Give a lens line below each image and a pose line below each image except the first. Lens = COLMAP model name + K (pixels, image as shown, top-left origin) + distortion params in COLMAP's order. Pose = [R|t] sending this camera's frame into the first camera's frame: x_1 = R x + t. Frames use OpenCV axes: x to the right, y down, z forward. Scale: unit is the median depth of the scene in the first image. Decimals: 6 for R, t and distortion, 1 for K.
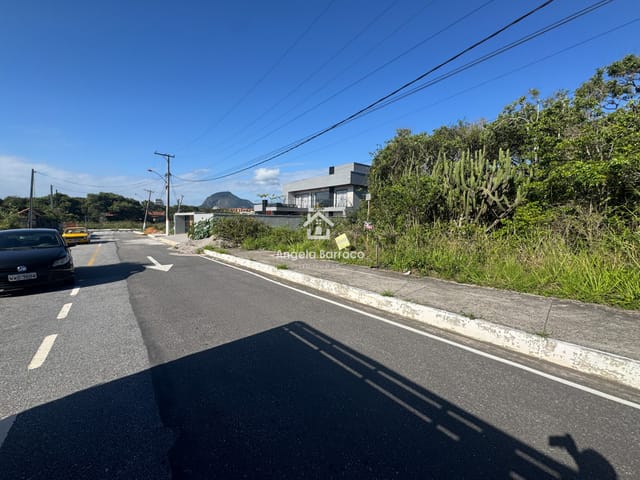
lens RADIAL K [[255.0, 0, 318.9], [0, 255.0, 237.7], [0, 0, 1]] dist [-0.001983, 0.000535]
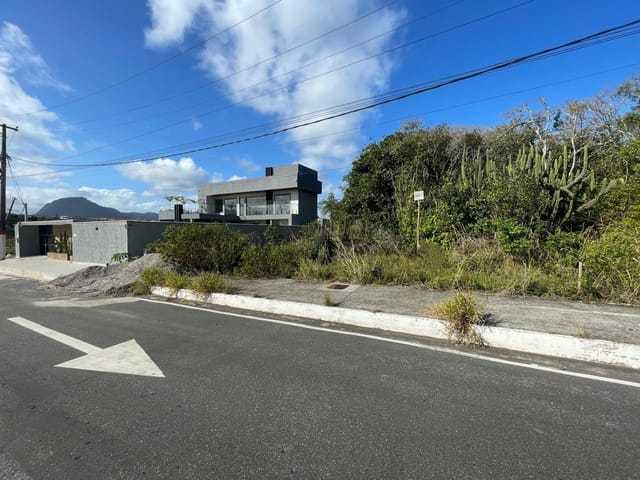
lens RADIAL K [[255.0, 0, 322.6], [0, 255.0, 238.8], [0, 0, 1]] dist [-0.001983, 0.000535]
pose [[0.918056, -0.028890, 0.395398, -0.144173], [0.042712, 0.998744, -0.026197, -0.009078], [-0.394144, 0.040939, 0.918136, 0.162839]]
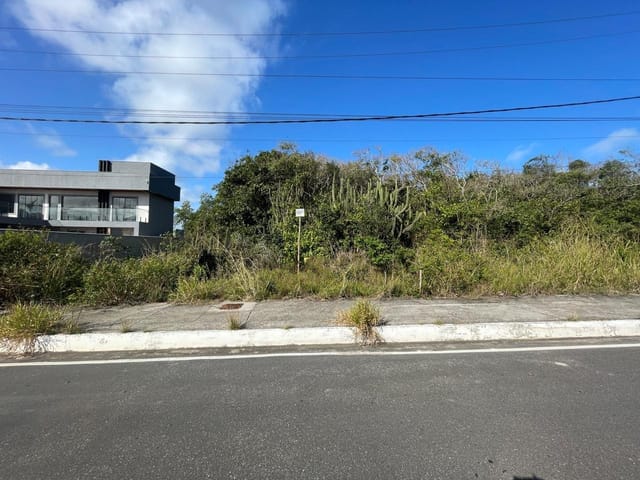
lens RADIAL K [[255.0, 0, 319.1], [0, 255.0, 238.6], [0, 0, 1]] dist [-0.001983, 0.000535]
pose [[0.595533, 0.013326, 0.803220, -0.164340], [0.050419, 0.997271, -0.053927, -0.011409], [-0.801747, 0.072613, 0.593236, 0.182102]]
